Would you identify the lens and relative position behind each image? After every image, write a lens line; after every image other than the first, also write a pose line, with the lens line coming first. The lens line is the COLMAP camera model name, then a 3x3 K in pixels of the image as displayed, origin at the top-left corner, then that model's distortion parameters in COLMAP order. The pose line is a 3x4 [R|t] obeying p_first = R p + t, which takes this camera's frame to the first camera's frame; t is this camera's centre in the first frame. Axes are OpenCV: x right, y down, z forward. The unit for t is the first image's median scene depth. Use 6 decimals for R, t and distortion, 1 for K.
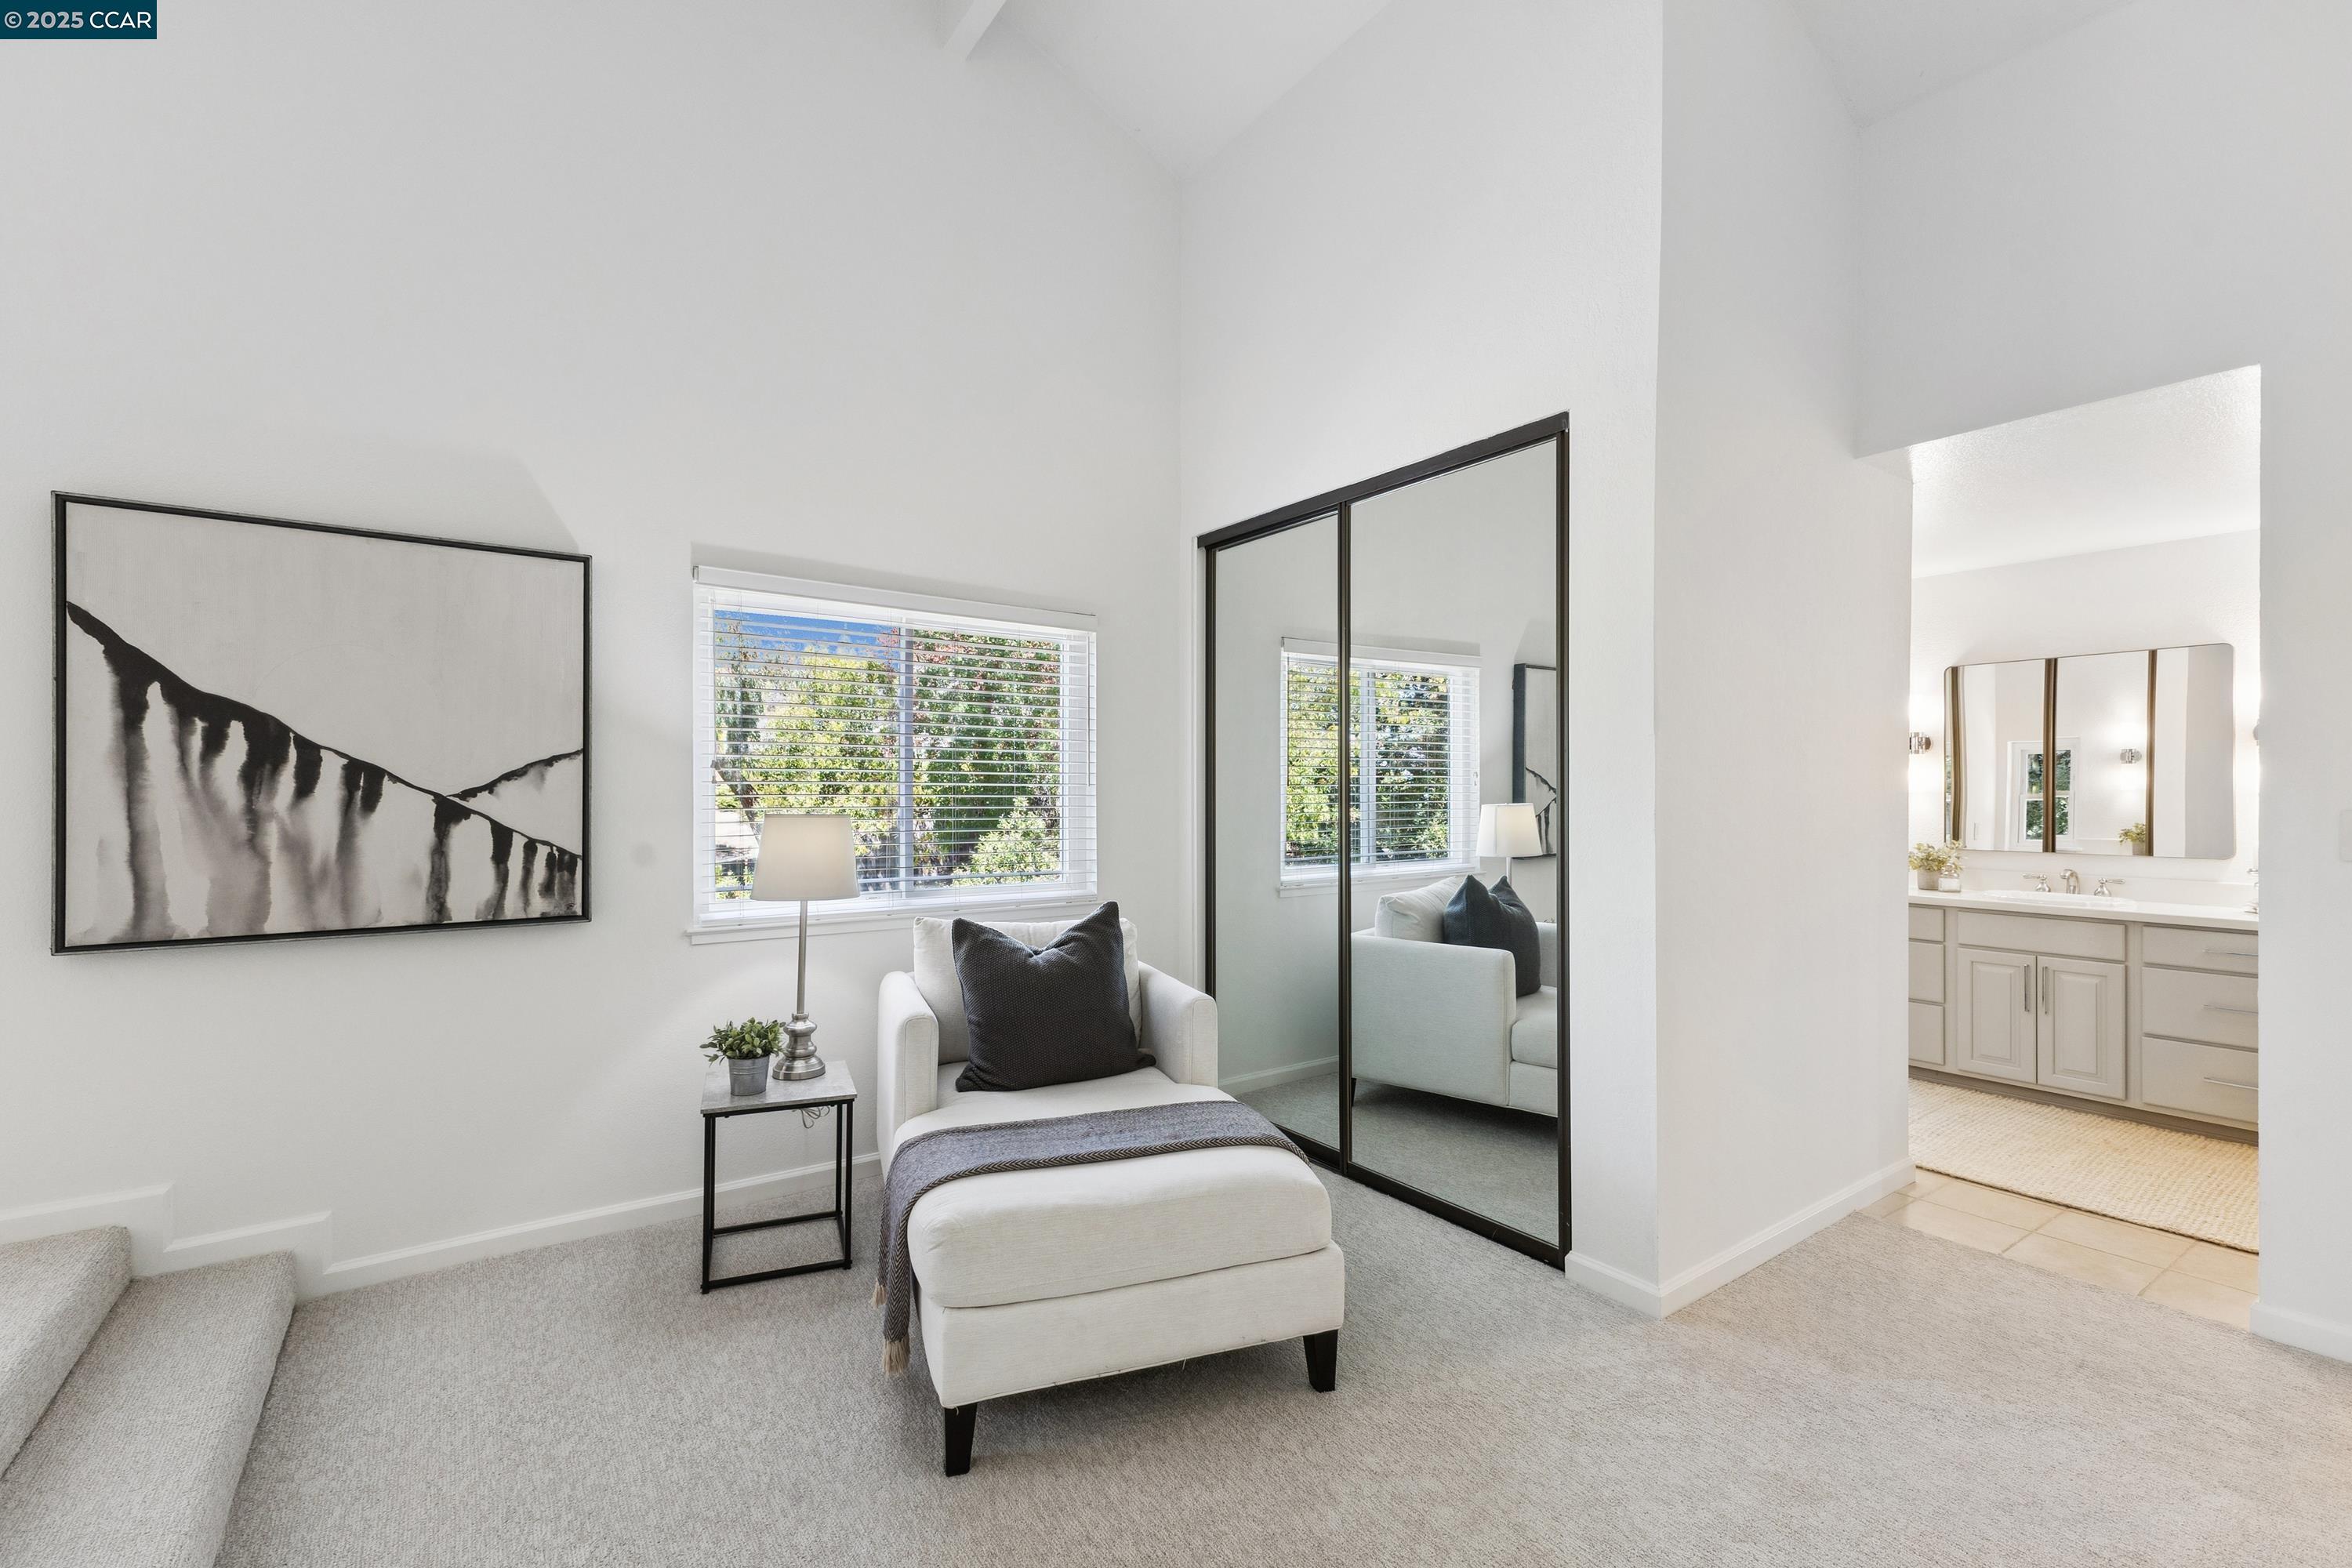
lens RADIAL K [[1024.6, 0, 1181.2], [0, 1024.6, 799.4], [0, 0, 1]] dist [0.009543, -0.000576]
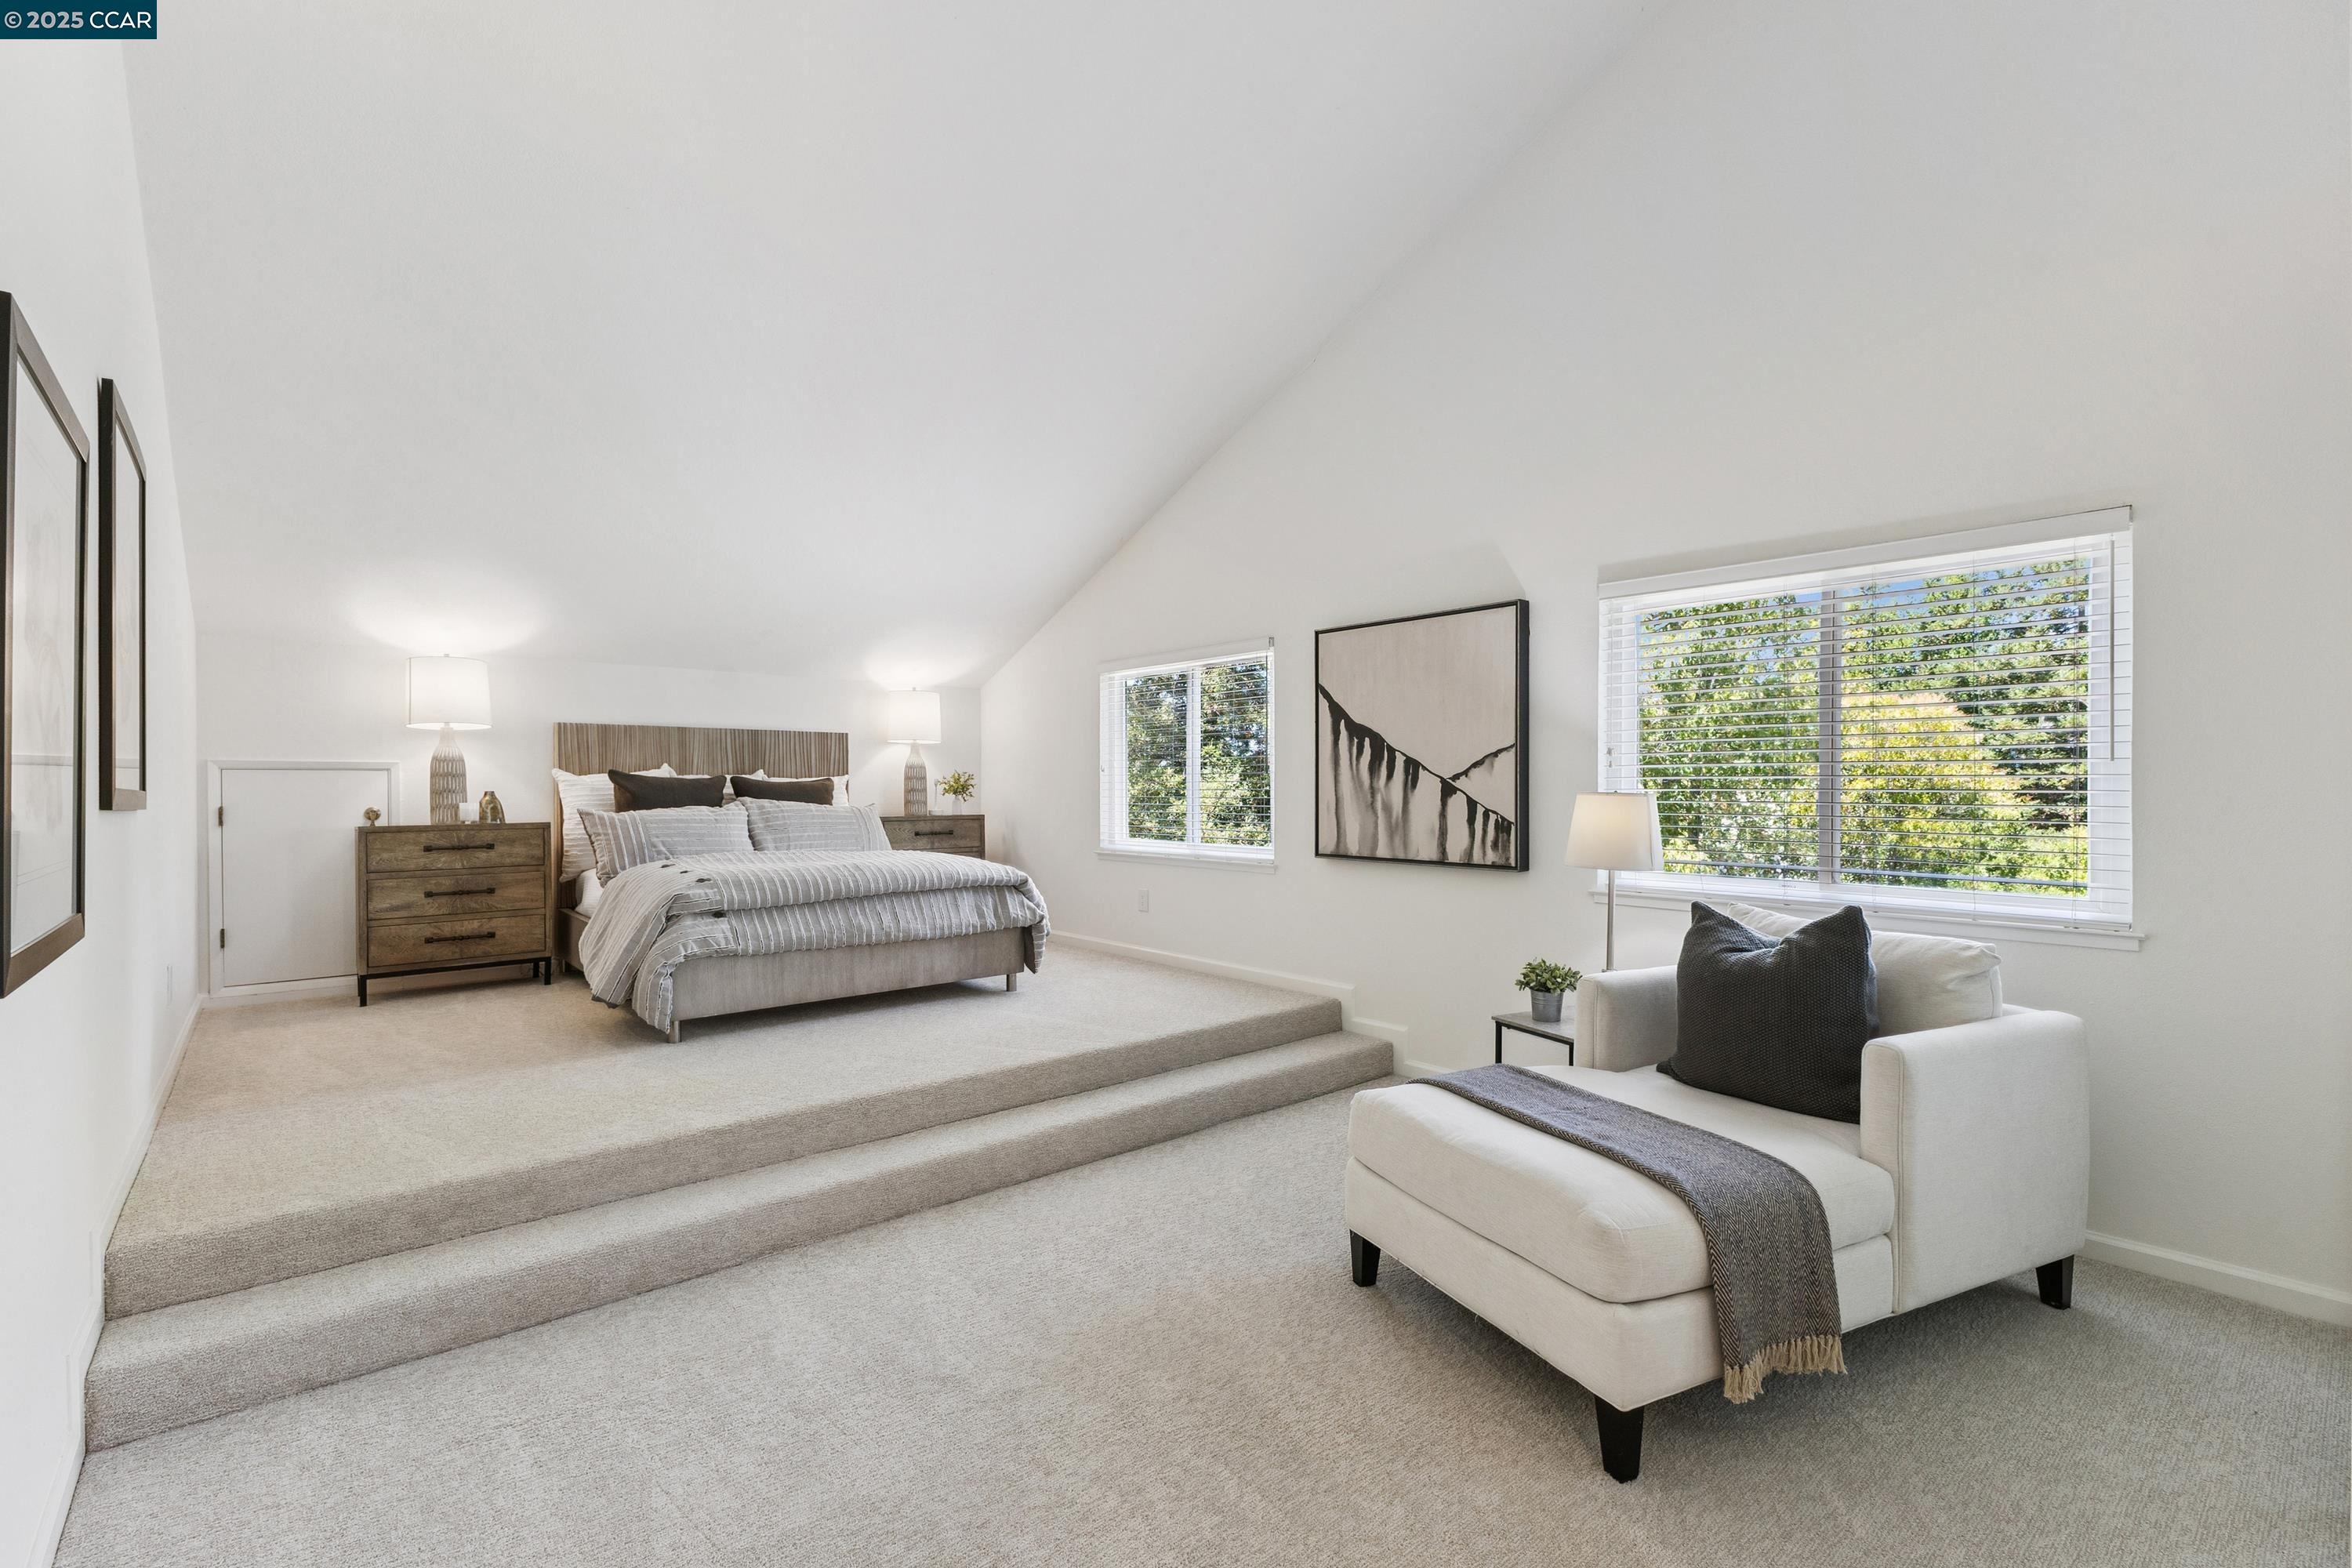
lens RADIAL K [[1044.5, 0, 1175.2], [0, 1044.5, 763.6], [0, 0, 1]] dist [0.001713, 0.000145]
pose [[0.081263, -0.025388, -0.996369, 0.793550], [-0.009930, 0.999605, -0.026281, 0.018976], [0.996643, 0.012030, 0.080979, 0.468204]]
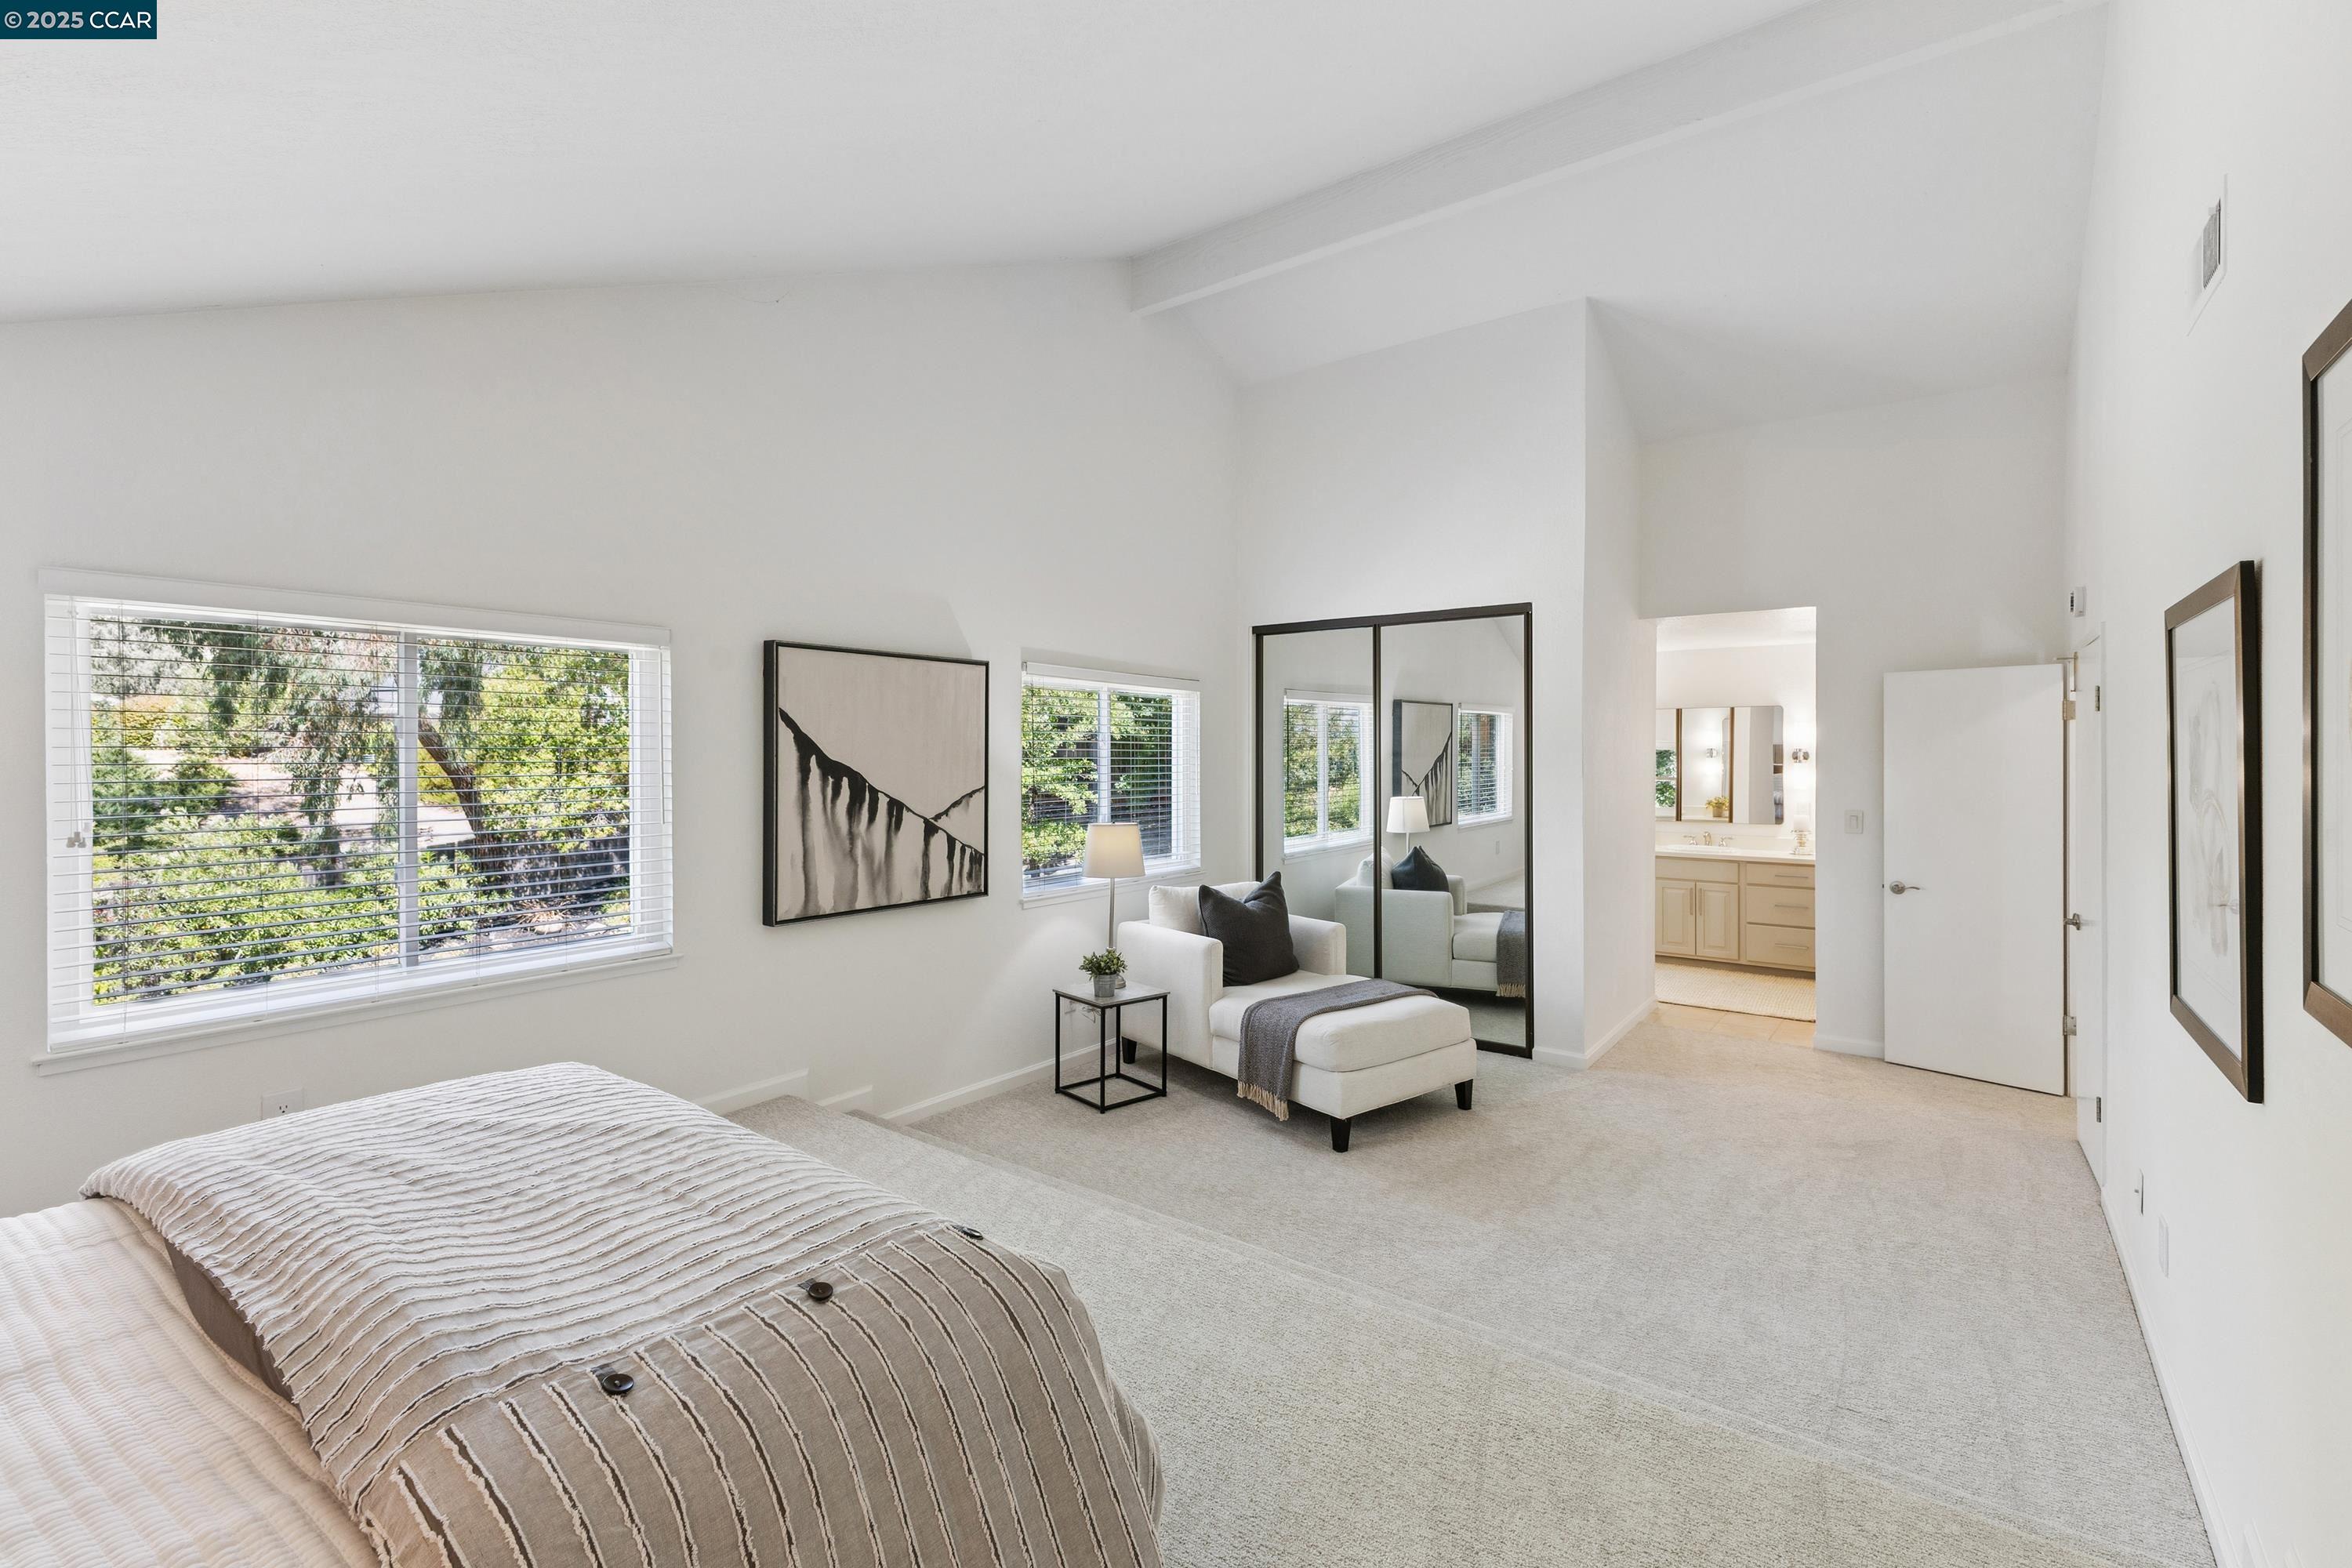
lens RADIAL K [[1044.5, 0, 1175.2], [0, 1044.5, 763.6], [0, 0, 1]] dist [0.001713, 0.000145]
pose [[0.951897, -0.005325, 0.306372, -0.835707], [0.004427, 0.999984, 0.003625, -0.090698], [-0.306386, -0.002094, 0.951905, -0.626629]]
